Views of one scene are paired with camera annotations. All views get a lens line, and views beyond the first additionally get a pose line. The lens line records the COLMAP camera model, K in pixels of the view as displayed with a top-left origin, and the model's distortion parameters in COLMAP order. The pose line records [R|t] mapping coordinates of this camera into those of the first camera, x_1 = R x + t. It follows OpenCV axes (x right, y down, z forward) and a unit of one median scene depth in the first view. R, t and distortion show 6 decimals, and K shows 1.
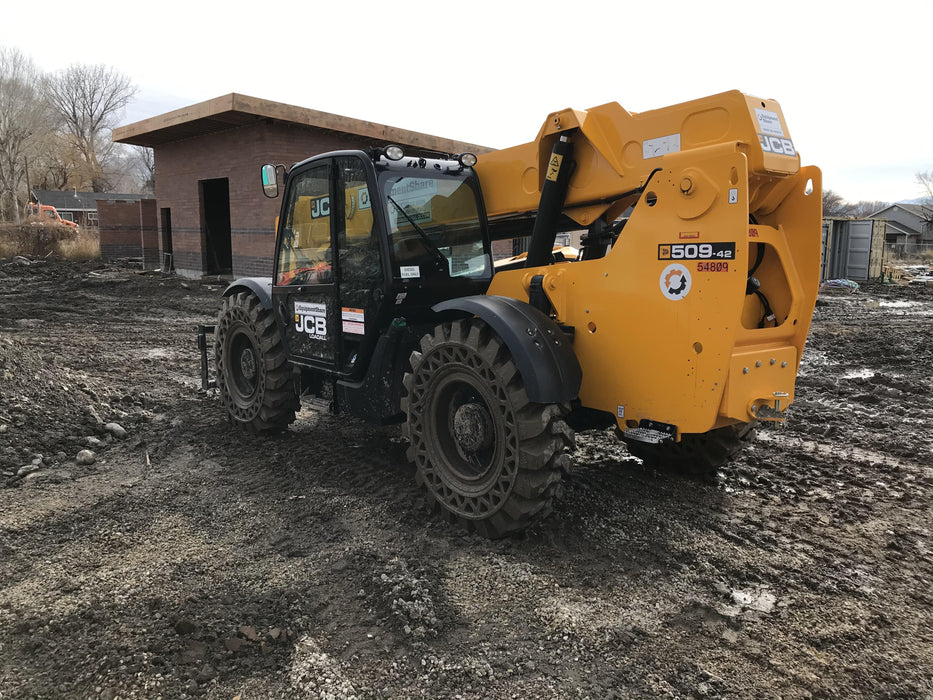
lens RADIAL K [[752.5, 0, 466.5], [0, 752.5, 350.0], [0, 0, 1]] dist [0.018942, 0.003340]
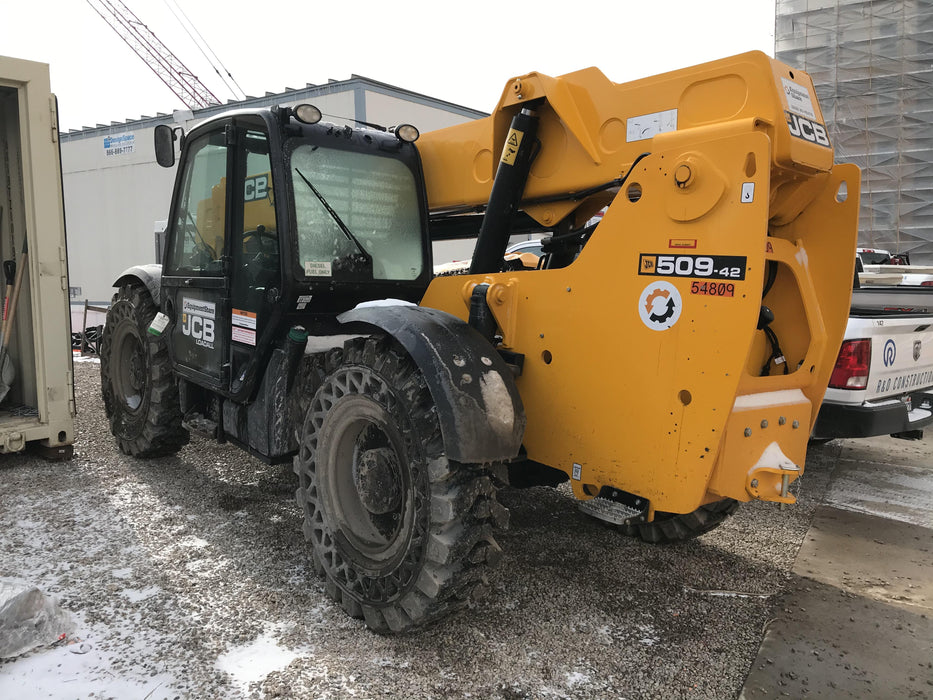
lens RADIAL K [[752.5, 0, 466.5], [0, 752.5, 350.0], [0, 0, 1]] dist [0.018942, 0.003340]
pose [[0.997068, 0.063257, 0.043053, 0.054129], [-0.062892, 0.997972, -0.009783, -0.025484], [-0.043584, 0.007046, 0.999025, 0.247765]]
